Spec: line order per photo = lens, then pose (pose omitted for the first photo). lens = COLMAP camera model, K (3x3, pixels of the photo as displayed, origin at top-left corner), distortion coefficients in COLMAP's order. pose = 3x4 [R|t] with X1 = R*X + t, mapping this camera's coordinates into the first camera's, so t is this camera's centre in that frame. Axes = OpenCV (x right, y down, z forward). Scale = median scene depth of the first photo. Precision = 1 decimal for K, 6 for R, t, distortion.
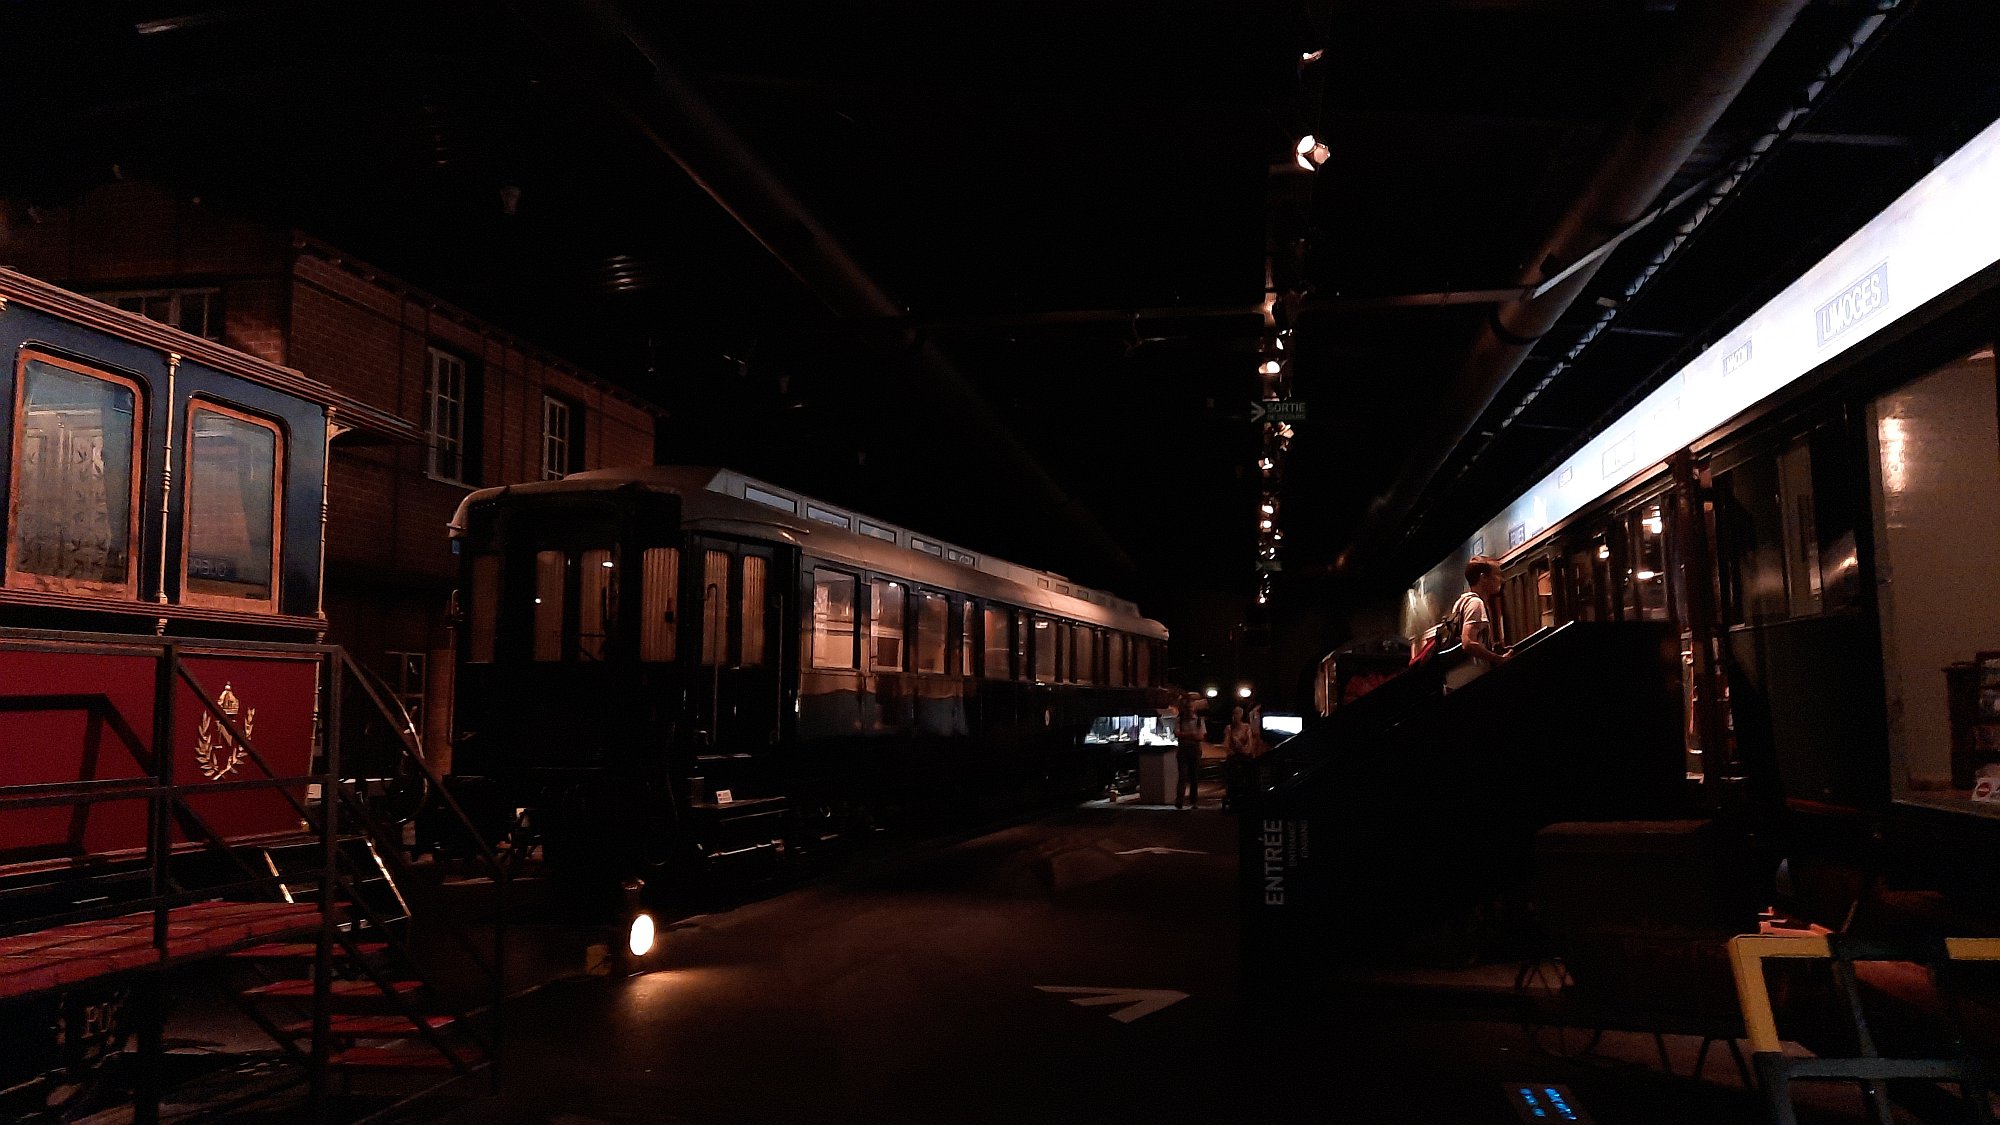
lens RADIAL K [[1441.3, 0, 1000.5], [0, 1441.3, 557.1], [0, 0, 1]] dist [0.008276, 0.000765]
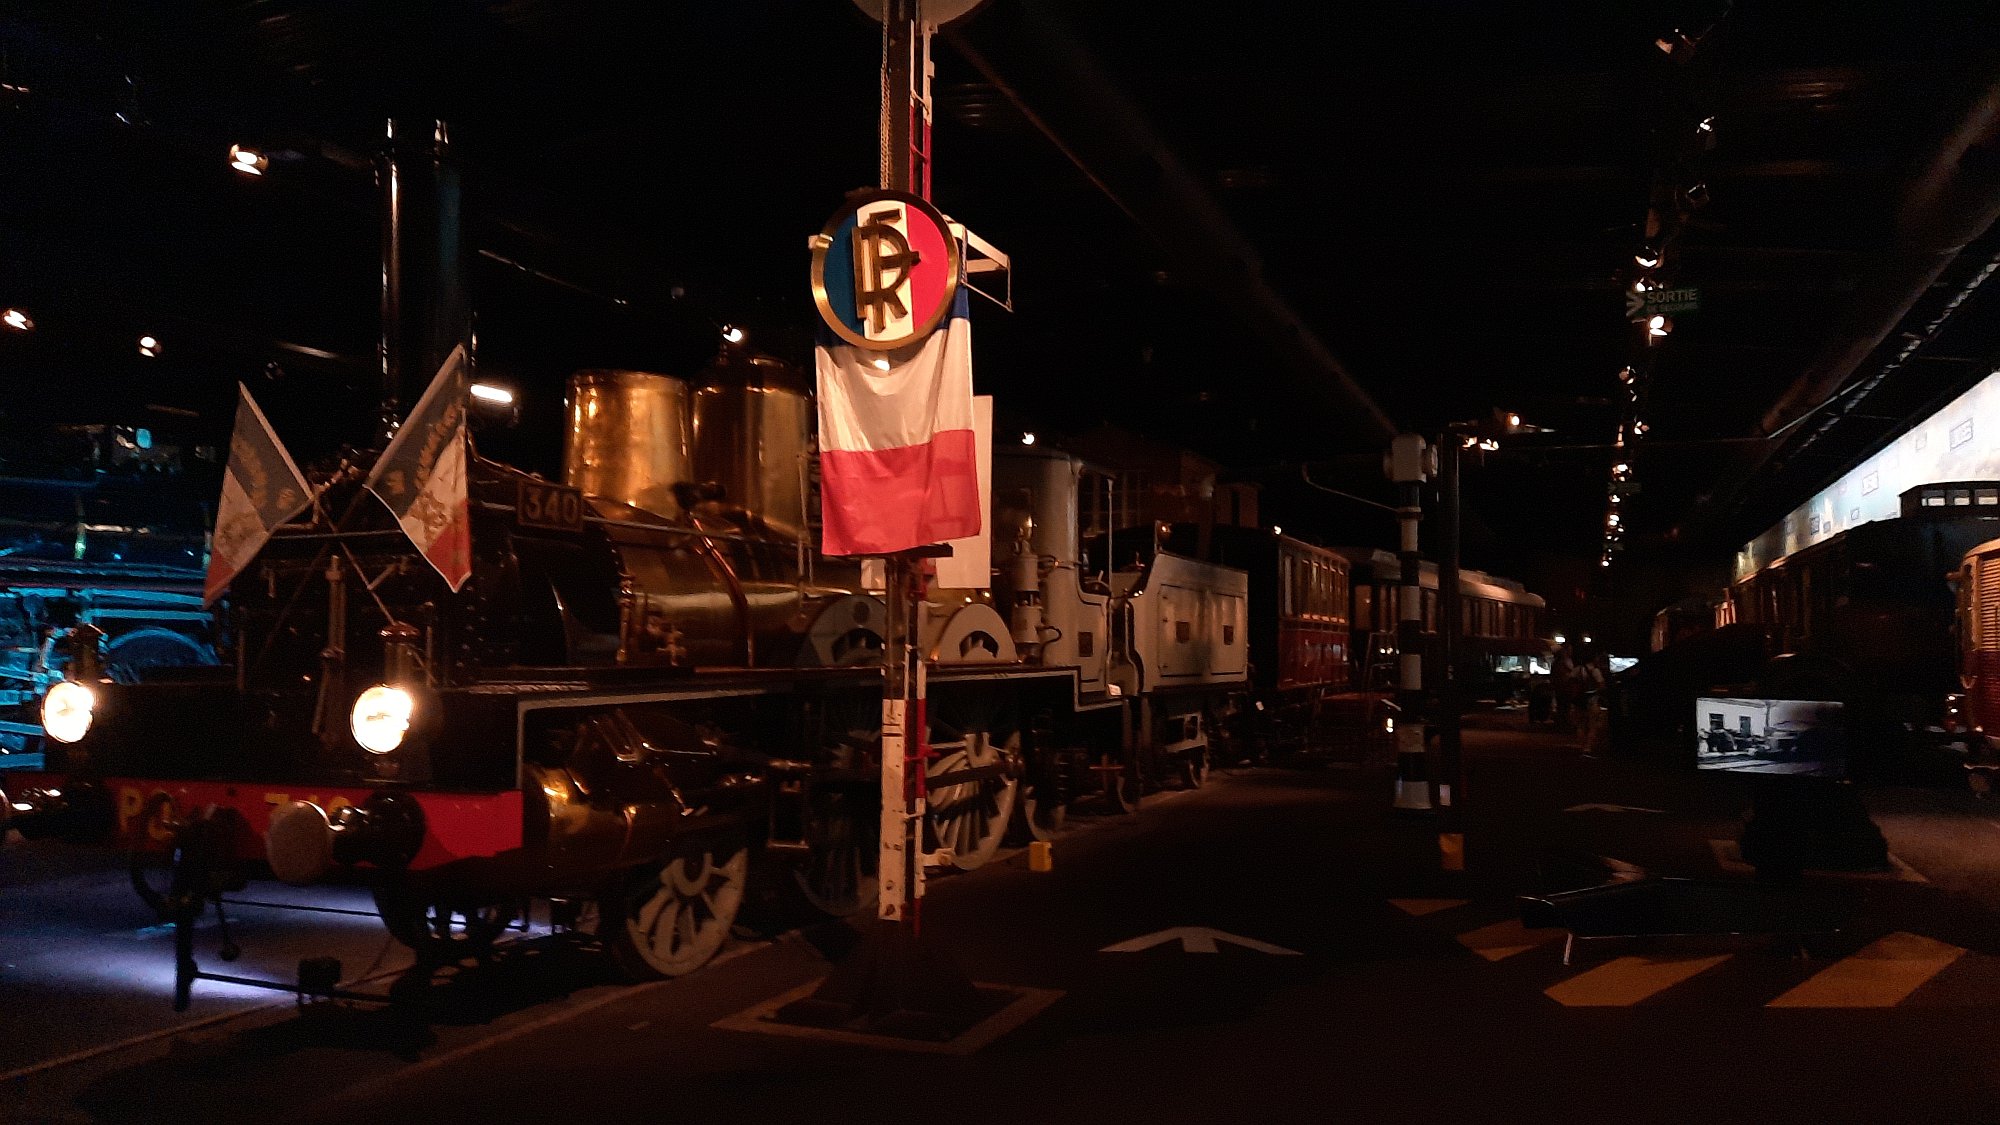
lens RADIAL K [[1441.3, 0, 995.3], [0, 1441.3, 579.0], [0, 0, 1]] dist [0.008276, 0.000765]
pose [[0.976813, -0.006114, -0.214008, -0.134468], [0.017655, 0.998488, 0.052060, -0.067027], [0.213366, -0.054632, 0.975444, -0.662923]]
